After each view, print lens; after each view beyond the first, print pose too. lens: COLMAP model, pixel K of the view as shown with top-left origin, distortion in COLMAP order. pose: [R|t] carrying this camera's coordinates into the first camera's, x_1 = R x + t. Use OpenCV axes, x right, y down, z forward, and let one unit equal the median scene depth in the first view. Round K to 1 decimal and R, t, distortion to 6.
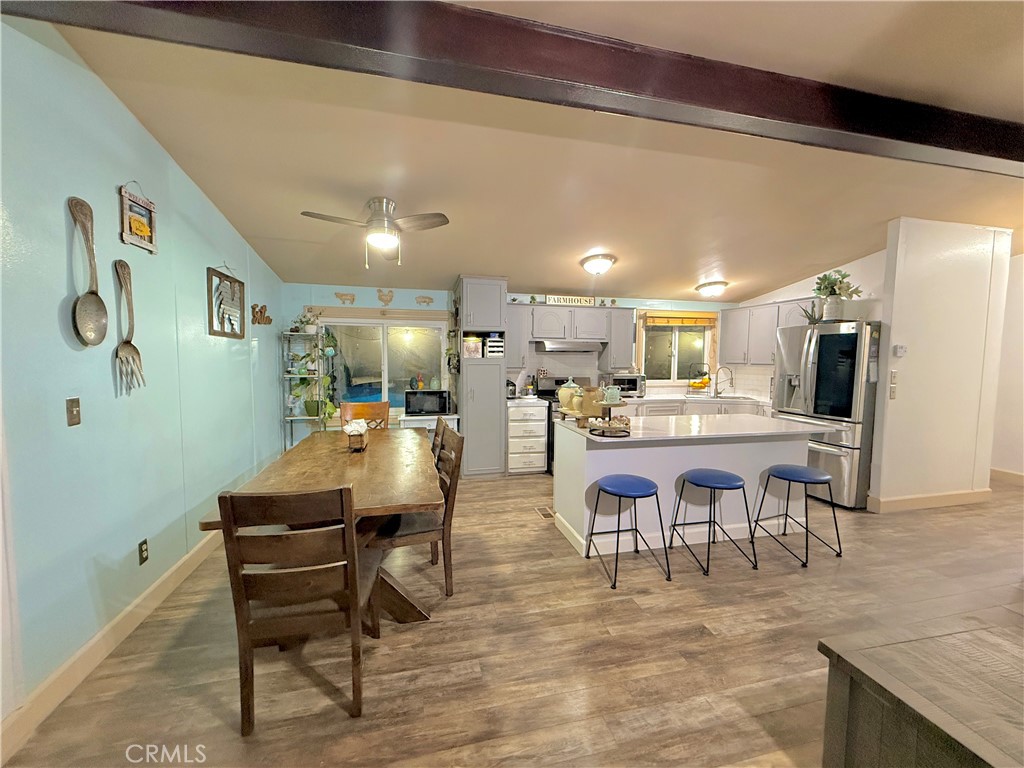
lens RADIAL K [[406.6, 0, 512.0], [0, 406.6, 384.0], [0, 0, 1]] dist [0.001125, 0.000109]
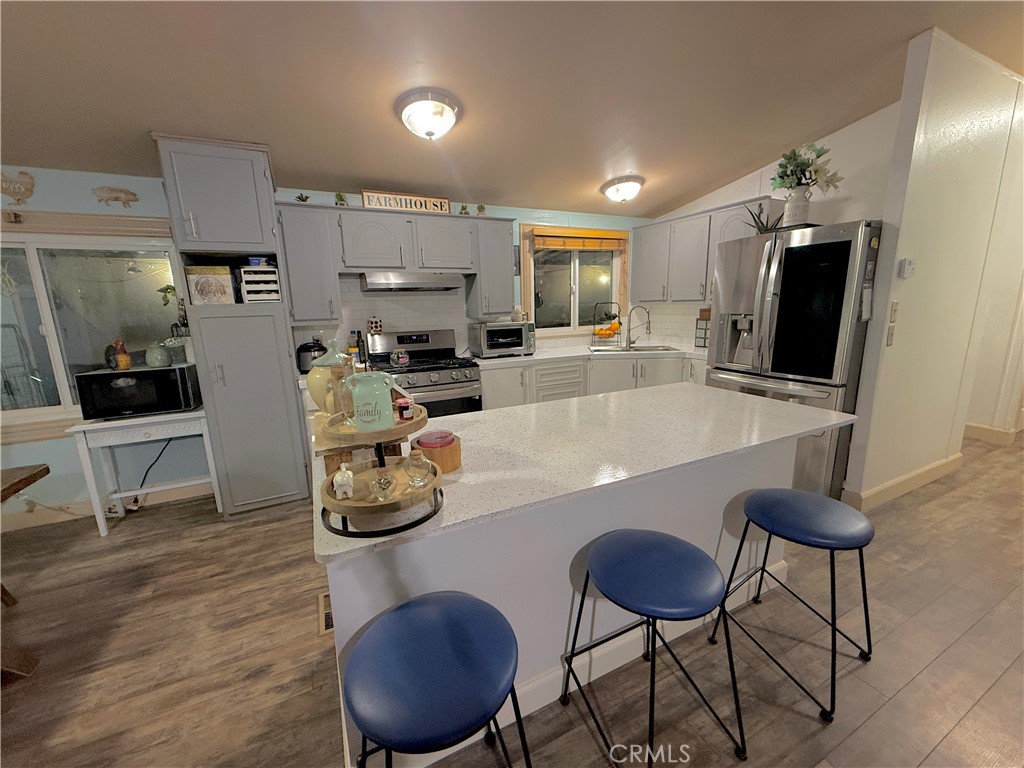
lens RADIAL K [[406.6, 0, 512.0], [0, 406.6, 384.0], [0, 0, 1]] dist [0.001125, 0.000109]
pose [[0.976148, -0.074081, 0.204074, 0.150213], [0.047412, 0.990034, 0.132608, -0.012002], [-0.211864, -0.119770, 0.969932, 0.345769]]
